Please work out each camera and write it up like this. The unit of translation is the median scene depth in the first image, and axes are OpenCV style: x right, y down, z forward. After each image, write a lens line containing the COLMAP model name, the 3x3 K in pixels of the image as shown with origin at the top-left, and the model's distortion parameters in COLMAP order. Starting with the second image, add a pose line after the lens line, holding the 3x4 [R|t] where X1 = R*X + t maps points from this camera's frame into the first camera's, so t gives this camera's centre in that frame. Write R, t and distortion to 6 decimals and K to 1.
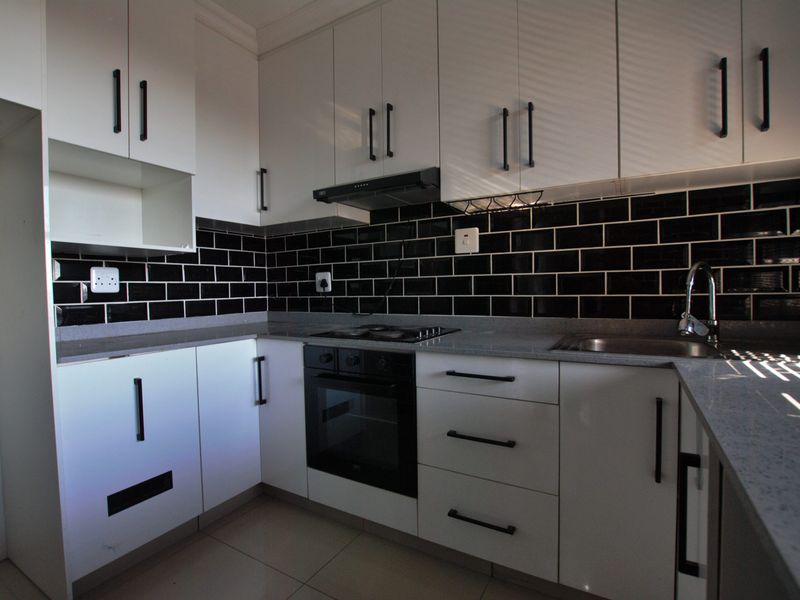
lens RADIAL K [[402.3, 0, 400.0], [0, 402.3, 300.0], [0, 0, 1]] dist [-0.027758, -0.000018]
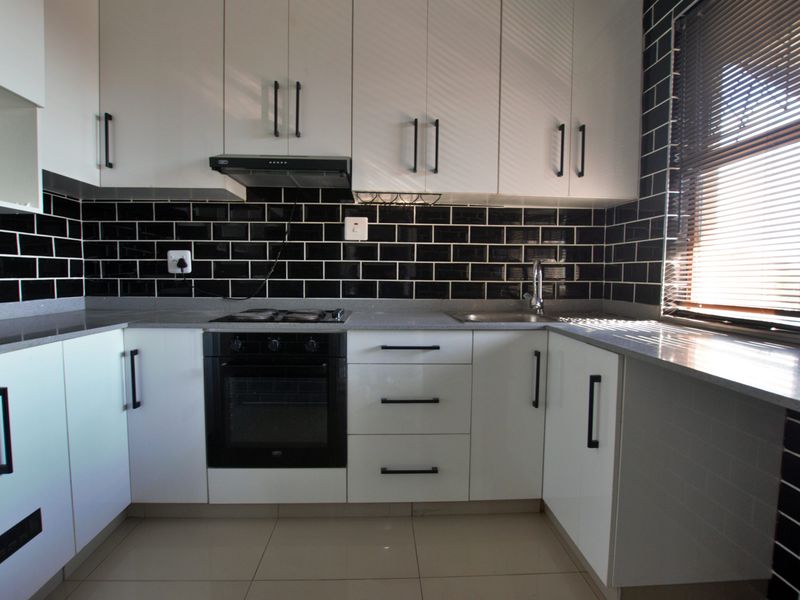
lens RADIAL K [[402.3, 0, 400.0], [0, 402.3, 300.0], [0, 0, 1]] dist [-0.027758, -0.000018]
pose [[0.833904, -0.008643, 0.551843, -0.351332], [-0.007410, 0.999612, 0.026854, 0.014590], [-0.551860, -0.026483, 0.833516, 0.030782]]
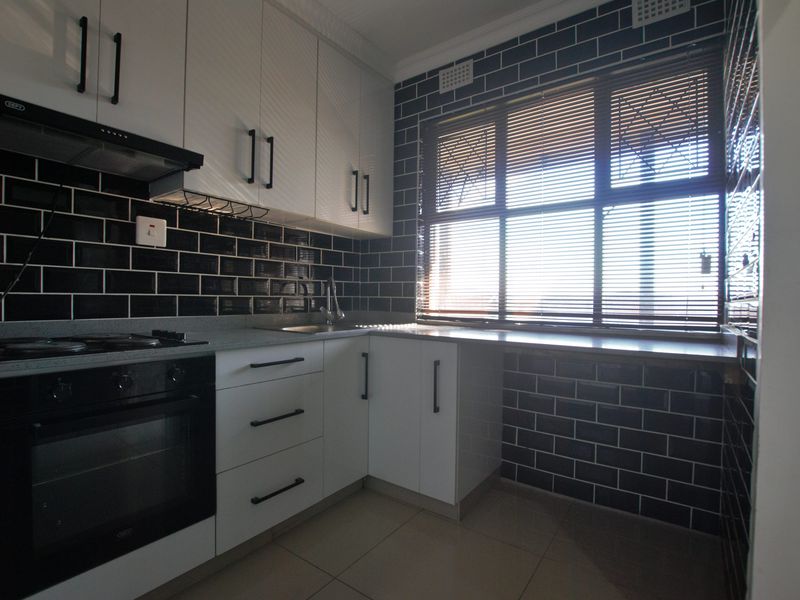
lens RADIAL K [[397.2, 0, 400.0], [0, 397.2, 300.0], [0, 0, 1]] dist [-0.025890, 0.000043]
pose [[0.086860, 0.012063, 0.996147, -0.672470], [0.015779, 0.999785, -0.013482, 0.022573], [-0.996096, 0.016889, 0.086651, 0.408301]]
